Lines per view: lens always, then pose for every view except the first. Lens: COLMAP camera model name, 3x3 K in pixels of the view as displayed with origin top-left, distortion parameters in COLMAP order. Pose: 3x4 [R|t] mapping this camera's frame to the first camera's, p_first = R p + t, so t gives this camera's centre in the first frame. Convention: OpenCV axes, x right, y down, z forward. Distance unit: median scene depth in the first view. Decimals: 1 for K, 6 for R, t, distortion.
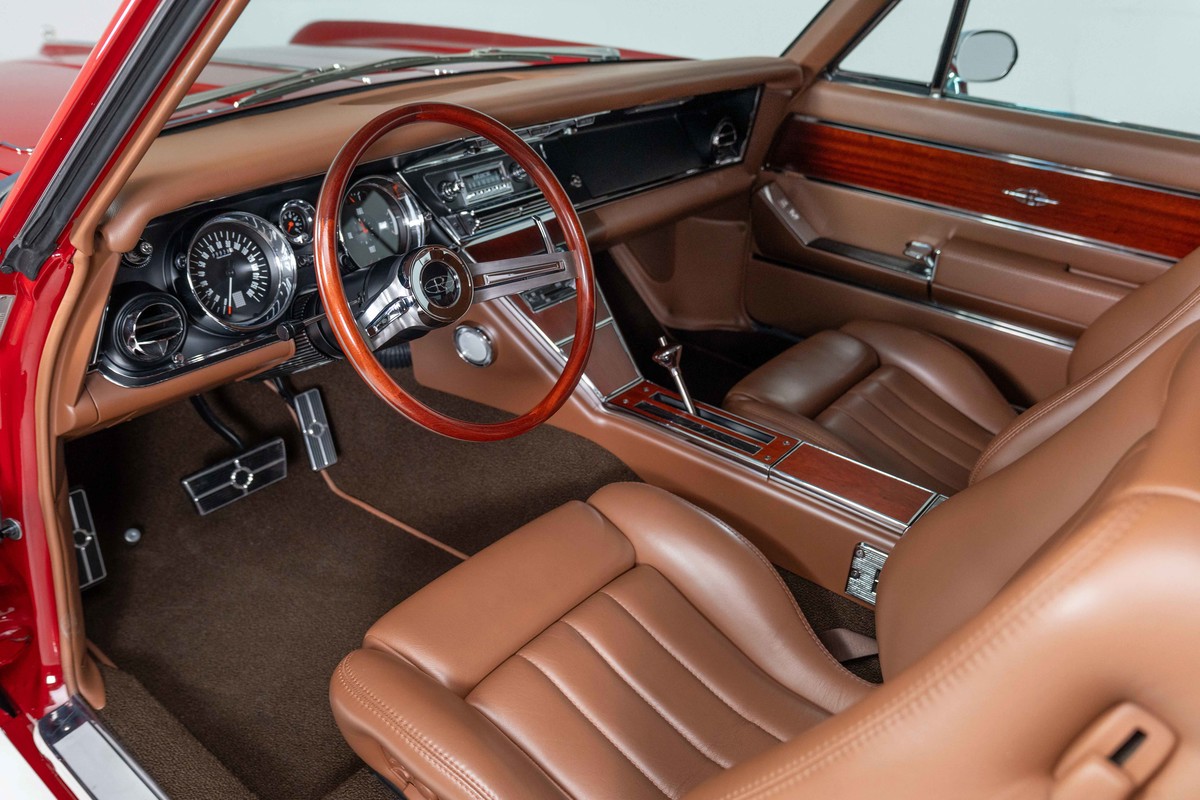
lens RADIAL K [[920.0, 0, 584.6], [0, 920.0, 420.3], [0, 0, 1]] dist [-0.013439, 0.001552]
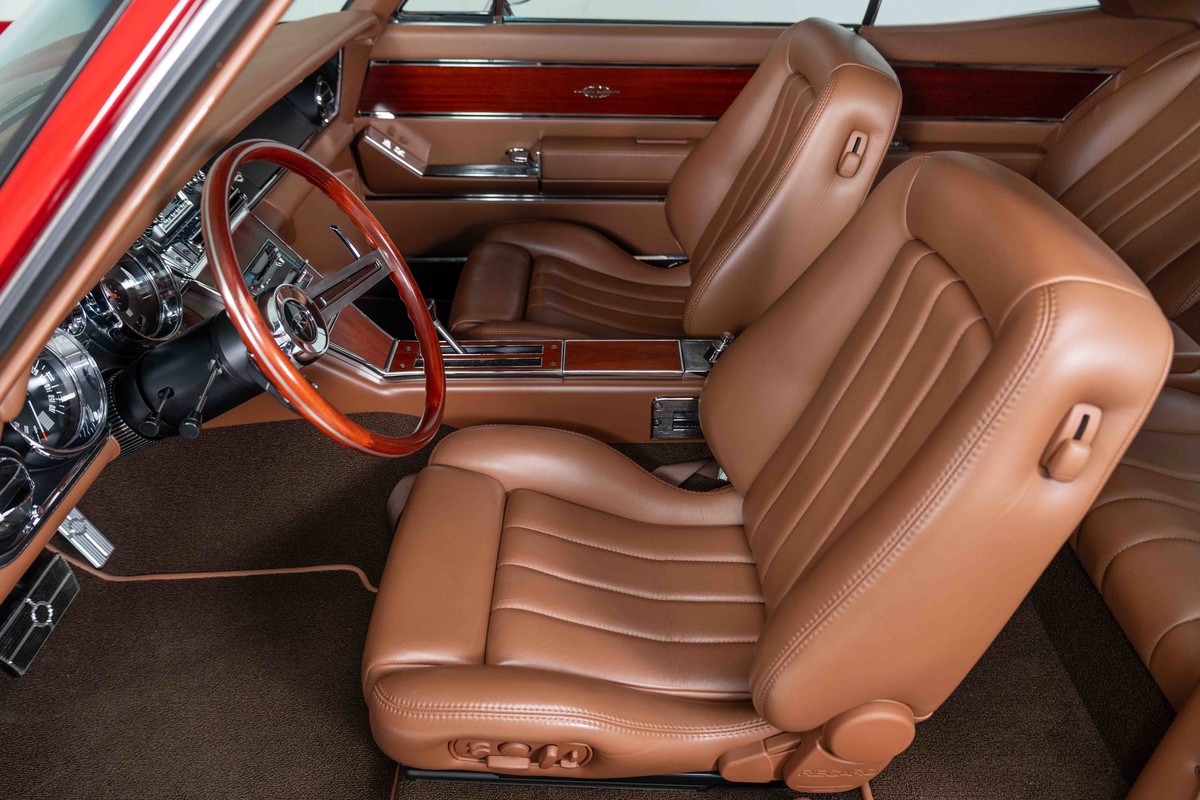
lens RADIAL K [[852.9, 0, 590.7], [0, 852.9, 398.0], [0, 0, 1]] dist [-0.014607, -0.003544]
pose [[0.770181, -0.392541, 0.502725, -0.268672], [0.338300, 0.919592, 0.199761, -0.098521], [-0.540716, 0.016219, 0.841049, 0.043566]]
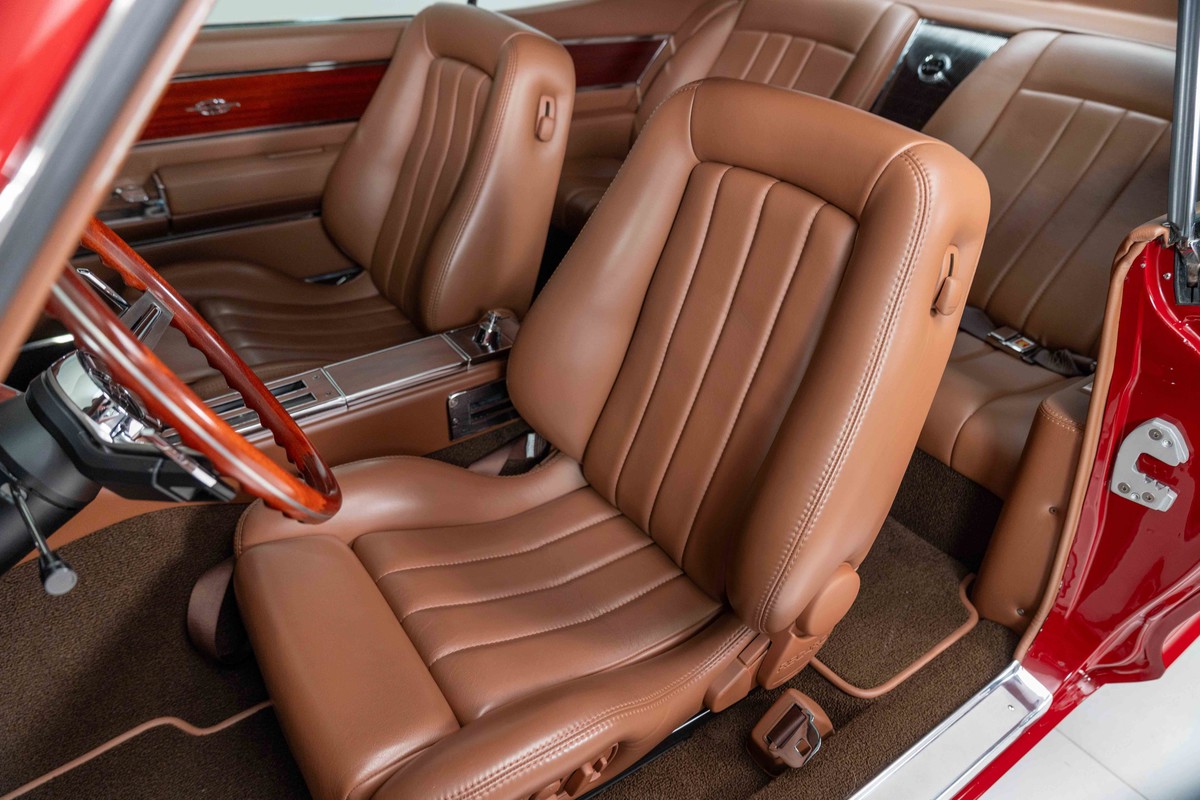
lens RADIAL K [[818.3, 0, 605.1], [0, 818.3, 390.7], [0, 0, 1]] dist [-0.020960, -0.004503]
pose [[0.264248, -0.544726, 0.795894, -0.358357], [0.457004, 0.797421, 0.394040, -0.145455], [-0.849306, 0.259603, 0.459659, 0.248583]]
